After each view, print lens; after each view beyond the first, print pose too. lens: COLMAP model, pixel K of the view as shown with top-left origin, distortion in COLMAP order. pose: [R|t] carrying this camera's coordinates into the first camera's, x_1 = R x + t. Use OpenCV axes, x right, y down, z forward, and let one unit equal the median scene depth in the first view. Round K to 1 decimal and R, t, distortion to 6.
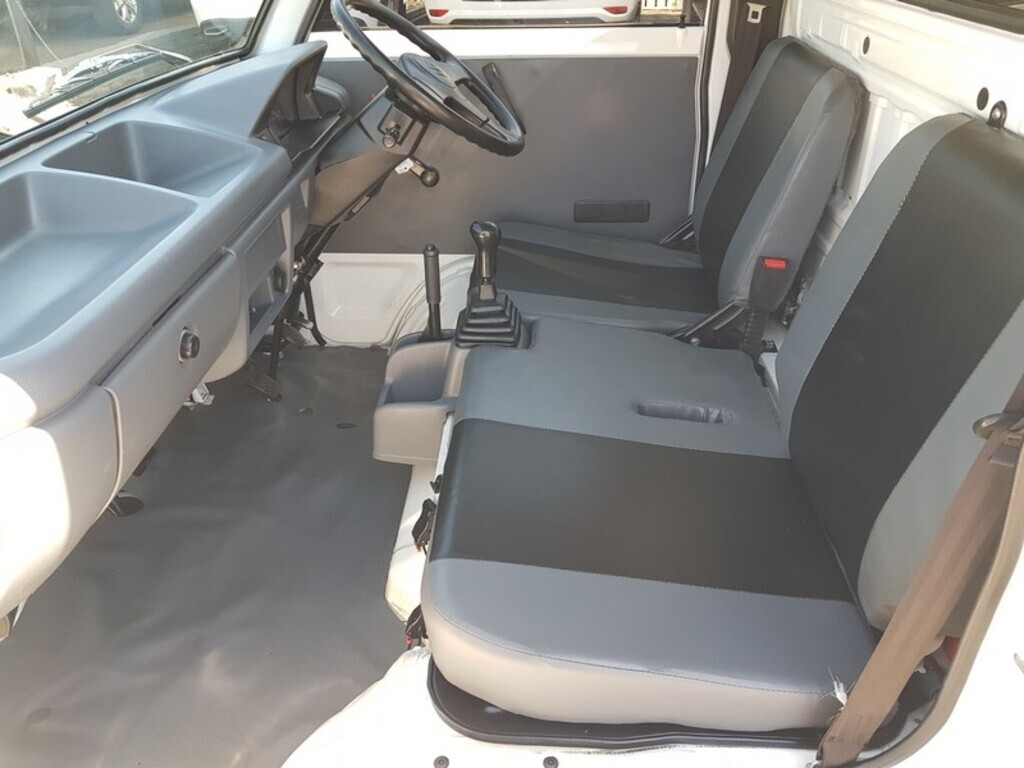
lens RADIAL K [[812.6, 0, 512.0], [0, 812.6, 384.0], [0, 0, 1]] dist [0.068198, -0.114235]
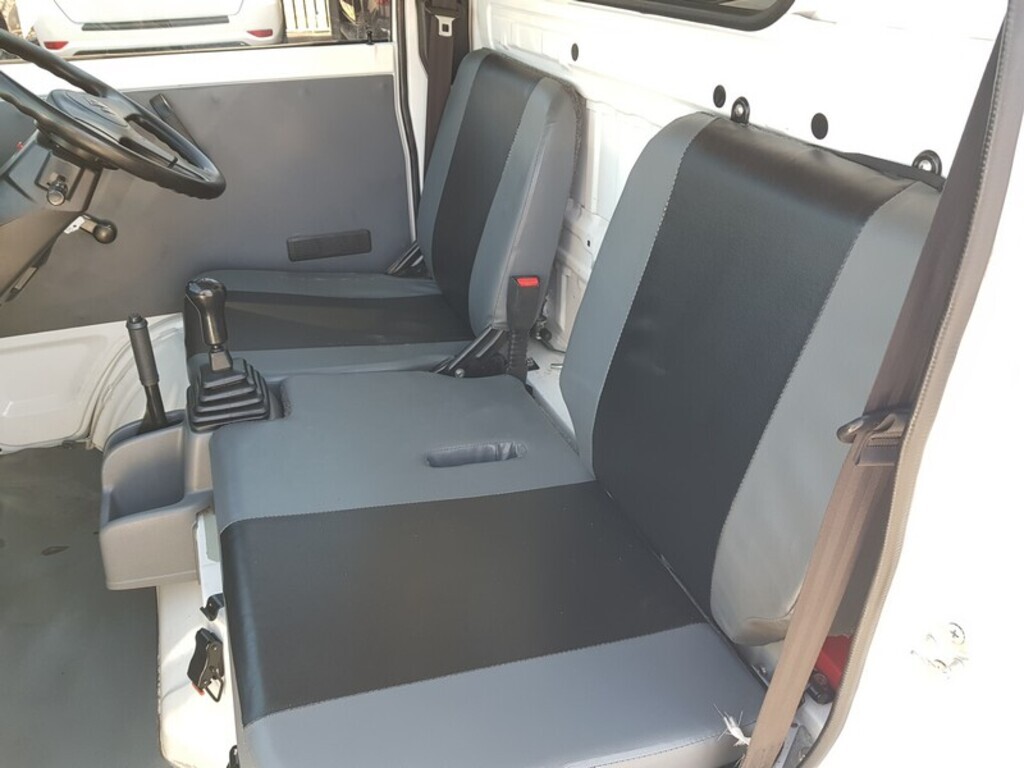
lens RADIAL K [[819.8, 0, 512.0], [0, 819.8, 384.0], [0, 0, 1]] dist [0.095246, -0.206033]
pose [[0.920960, -0.183480, 0.343754, -0.047572], [0.192097, 0.981333, 0.009138, -0.037211], [-0.339014, 0.057618, 0.939015, 0.093658]]
